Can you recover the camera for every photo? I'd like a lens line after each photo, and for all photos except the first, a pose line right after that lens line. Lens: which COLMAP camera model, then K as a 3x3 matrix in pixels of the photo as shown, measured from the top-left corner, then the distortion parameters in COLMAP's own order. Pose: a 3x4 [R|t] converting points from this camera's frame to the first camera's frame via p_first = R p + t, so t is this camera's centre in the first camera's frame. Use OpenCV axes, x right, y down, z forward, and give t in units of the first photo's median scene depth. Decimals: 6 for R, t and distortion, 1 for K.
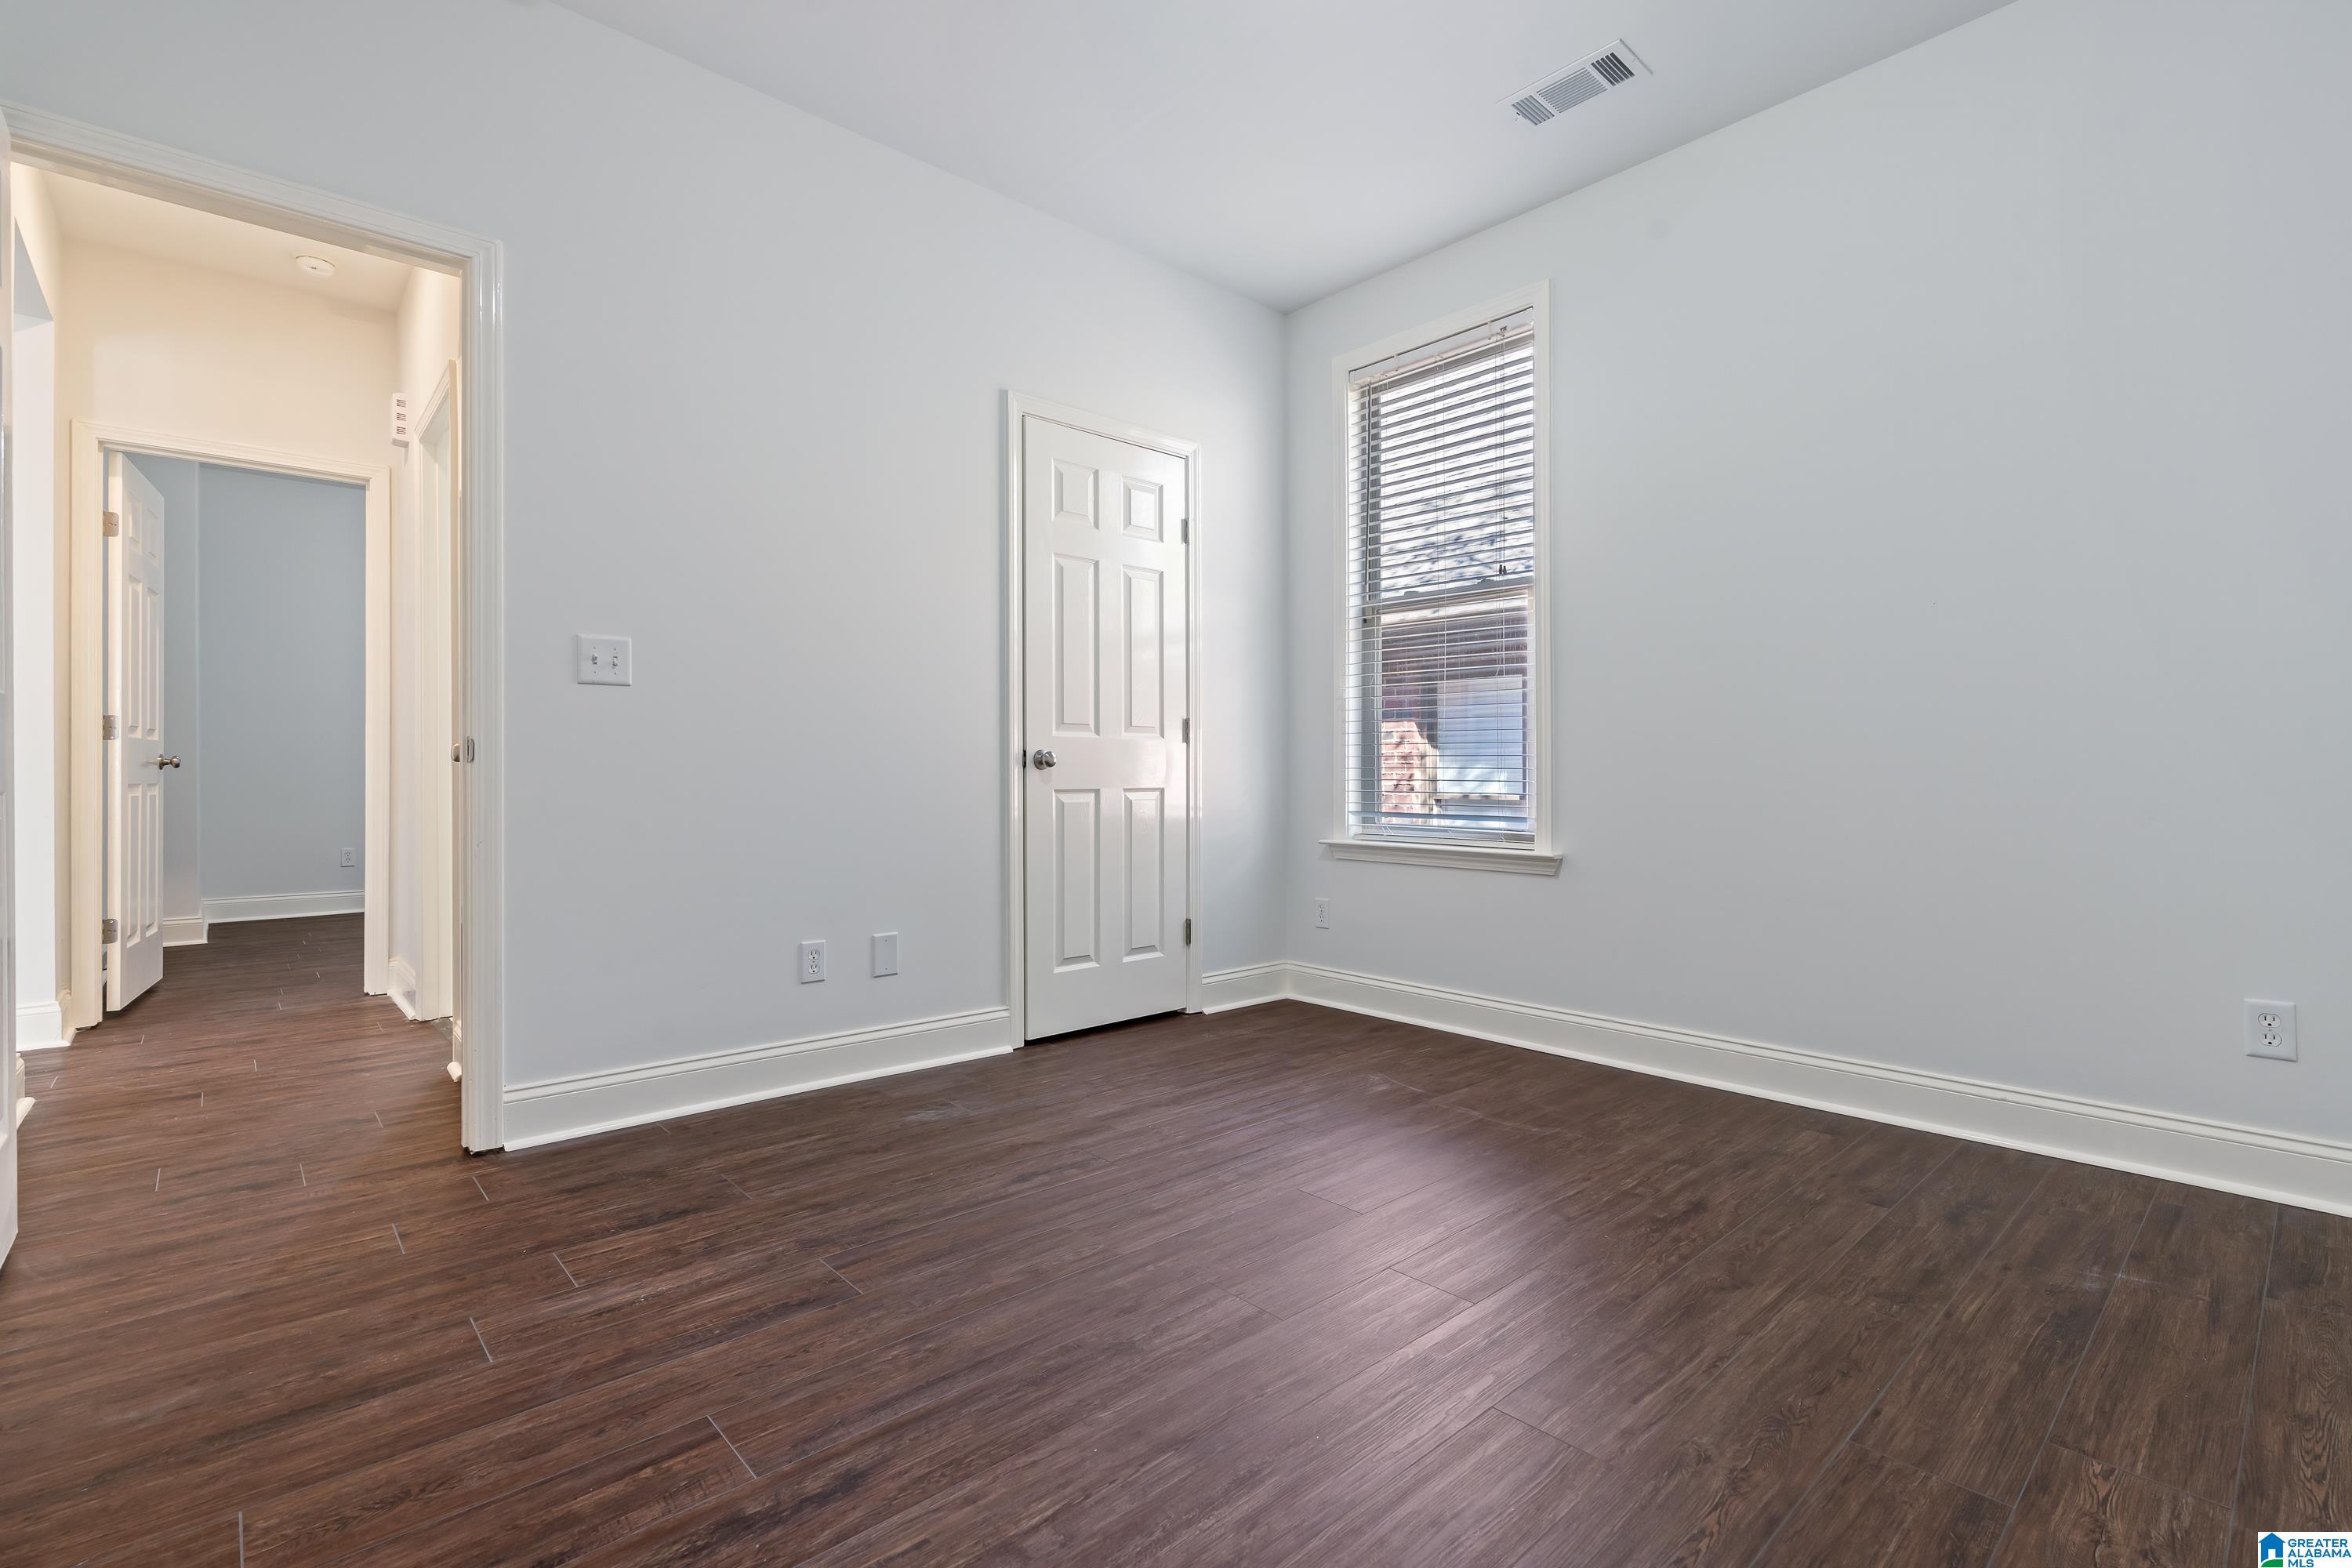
lens RADIAL K [[1068.7, 0, 1186.5], [0, 1068.7, 787.8], [0, 0, 1]] dist [-0.010736, 0.001962]
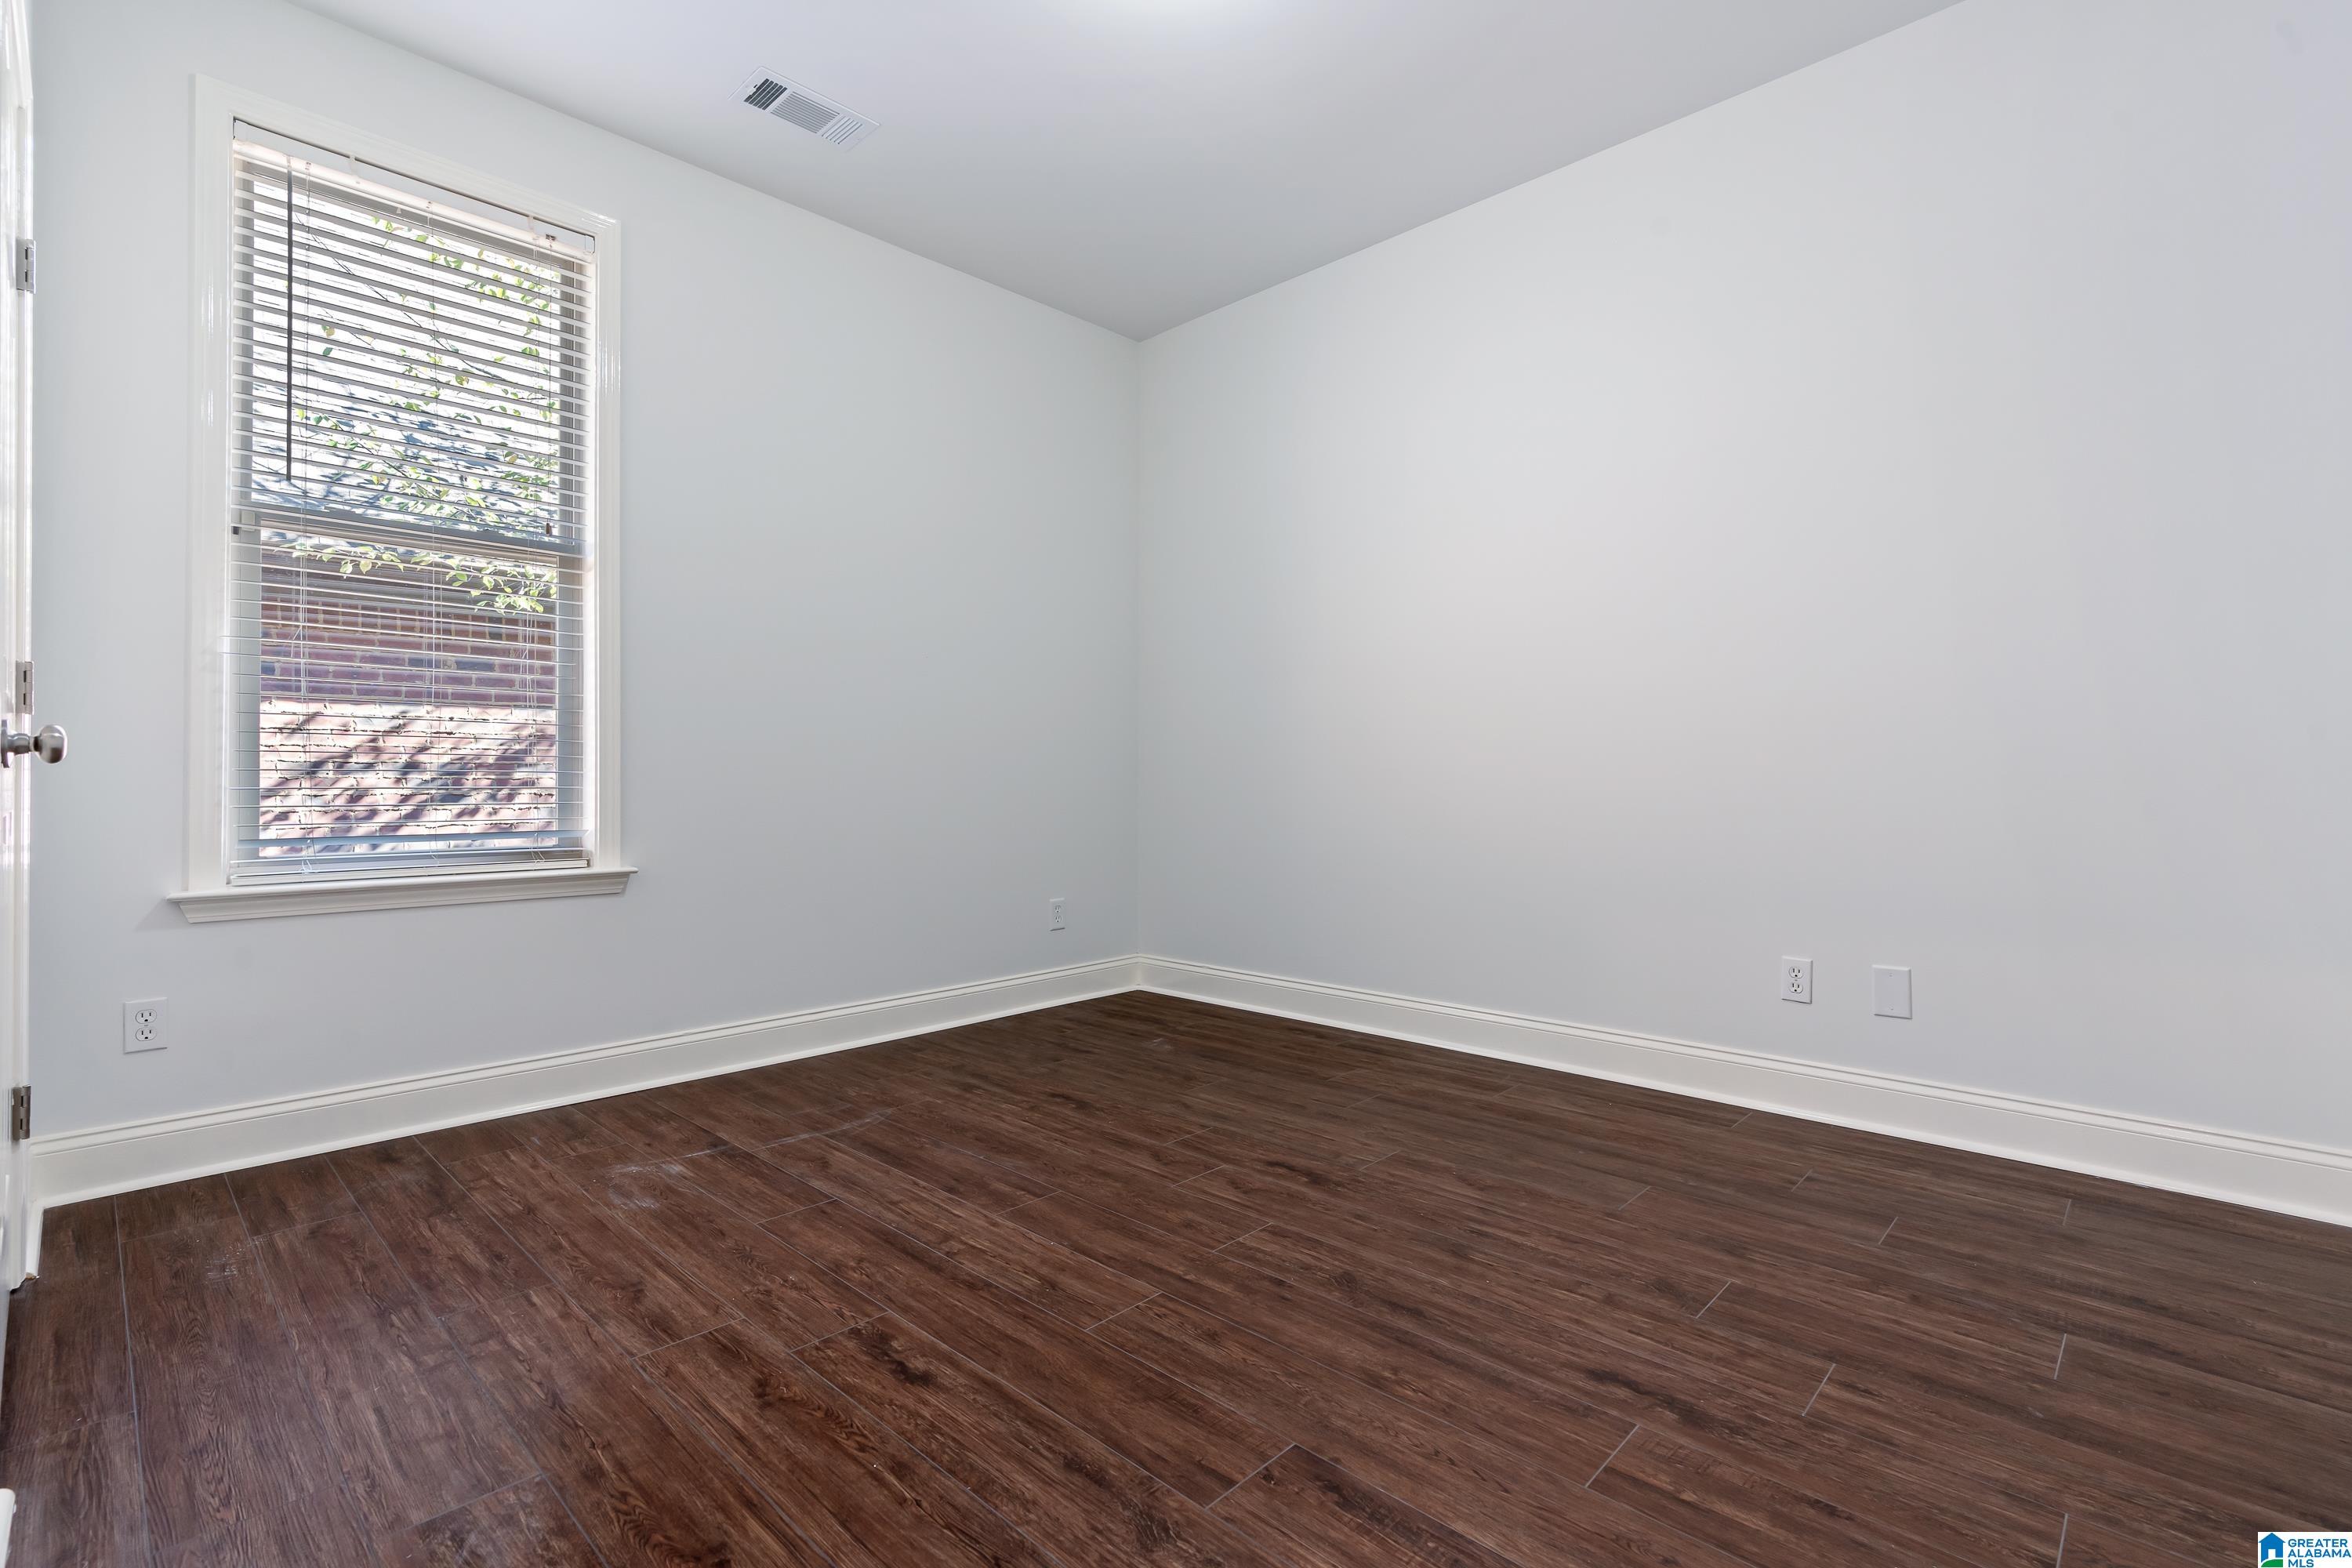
lens RADIAL K [[1068.7, 0, 1173.4], [0, 1068.7, 767.3], [0, 0, 1]] dist [-0.010736, 0.001962]
pose [[-0.062358, 0.008752, 0.998015, -0.904042], [0.015926, 0.999843, -0.007773, -0.011505], [-0.997927, 0.015410, -0.062488, 0.947111]]
